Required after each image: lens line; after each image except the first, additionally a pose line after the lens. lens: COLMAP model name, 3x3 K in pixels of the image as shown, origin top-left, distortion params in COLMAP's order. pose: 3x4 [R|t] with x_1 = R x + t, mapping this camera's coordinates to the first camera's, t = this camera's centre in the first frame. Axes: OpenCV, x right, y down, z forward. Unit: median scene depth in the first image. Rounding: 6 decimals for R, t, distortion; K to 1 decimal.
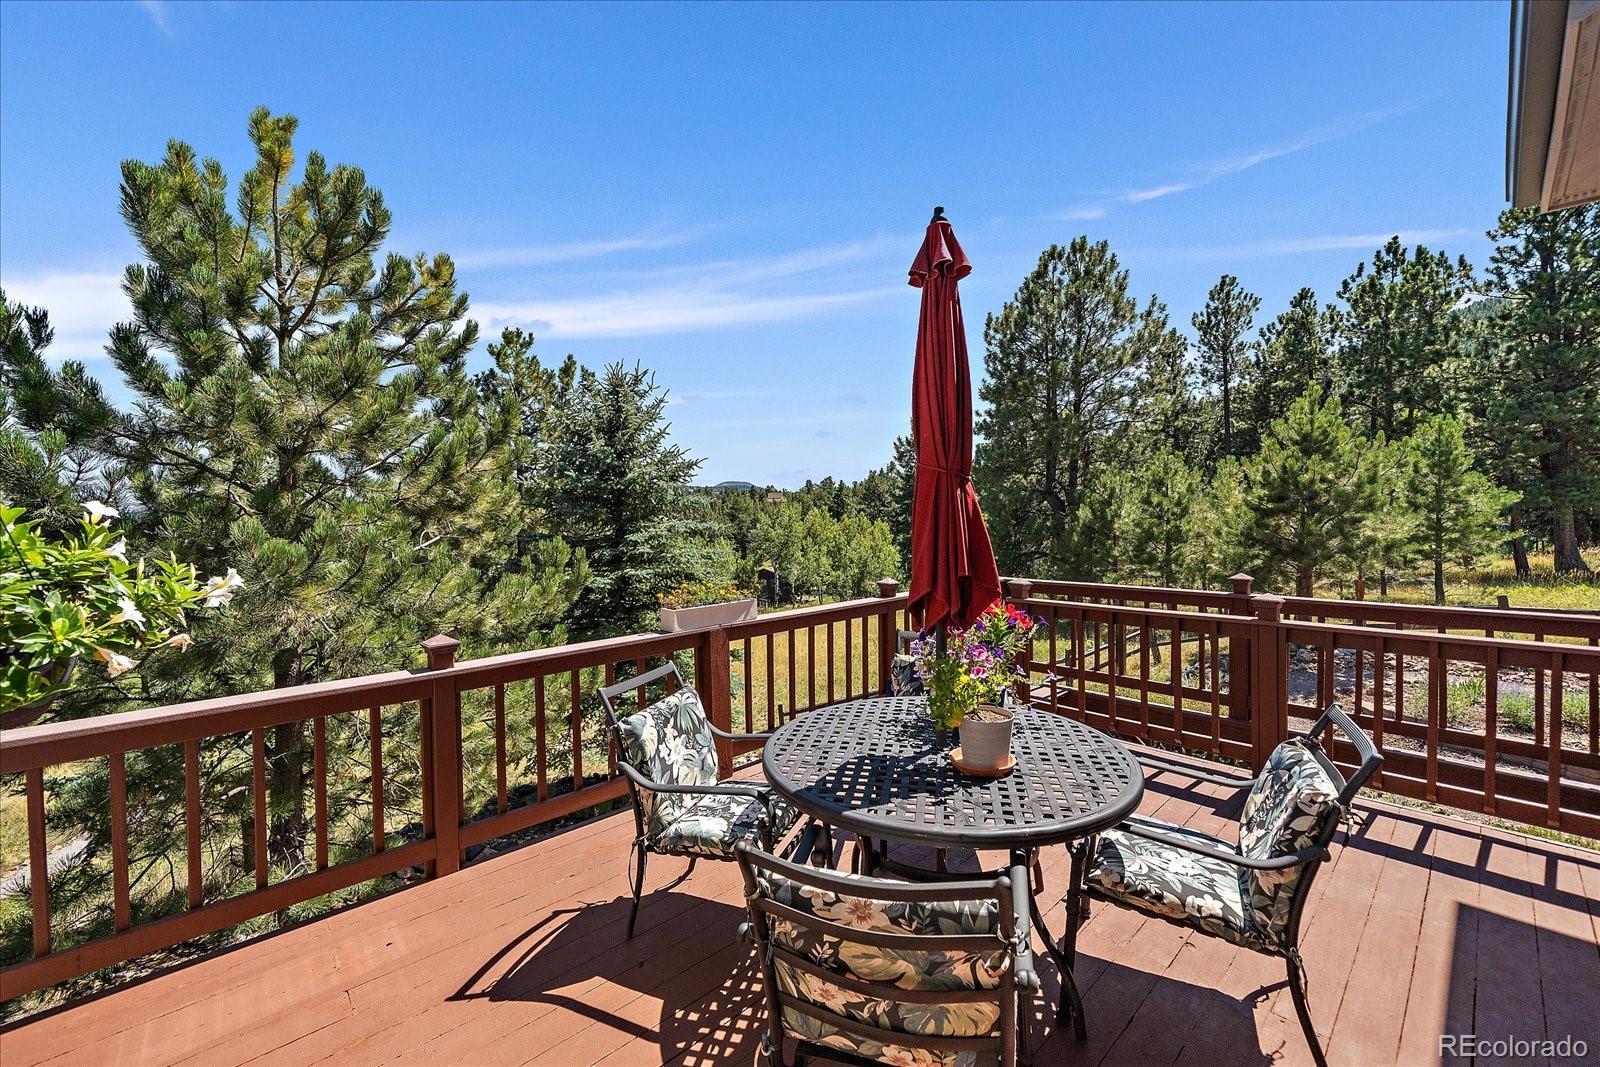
lens RADIAL K [[614.8, 0, 789.8], [0, 614.8, 525.2], [0, 0, 1]] dist [-0.005057, -0.000073]
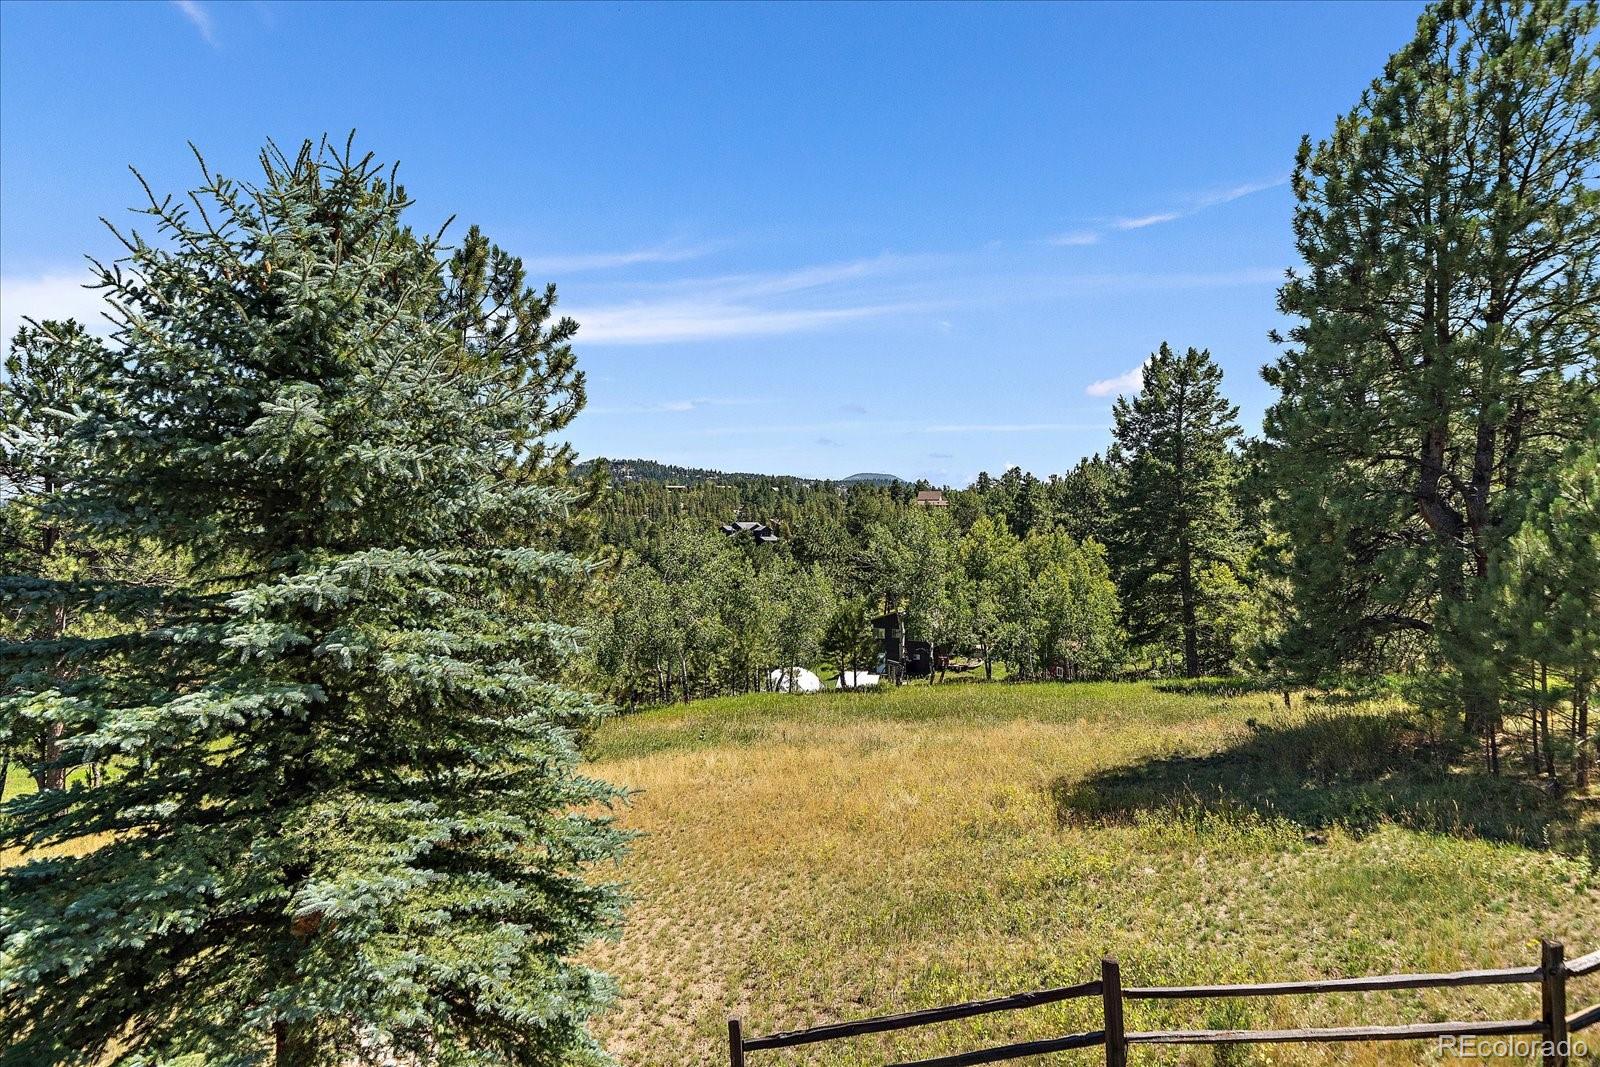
lens RADIAL K [[916.7, 0, 800.0], [0, 916.7, 533.5], [0, 0, 1]] dist [0.000003, -0.000800]
pose [[0.985285, 0.024395, -0.169171, 0.054250], [-0.025455, 0.999668, -0.004100, -0.008400], [0.169015, 0.008346, 0.985578, 0.196535]]
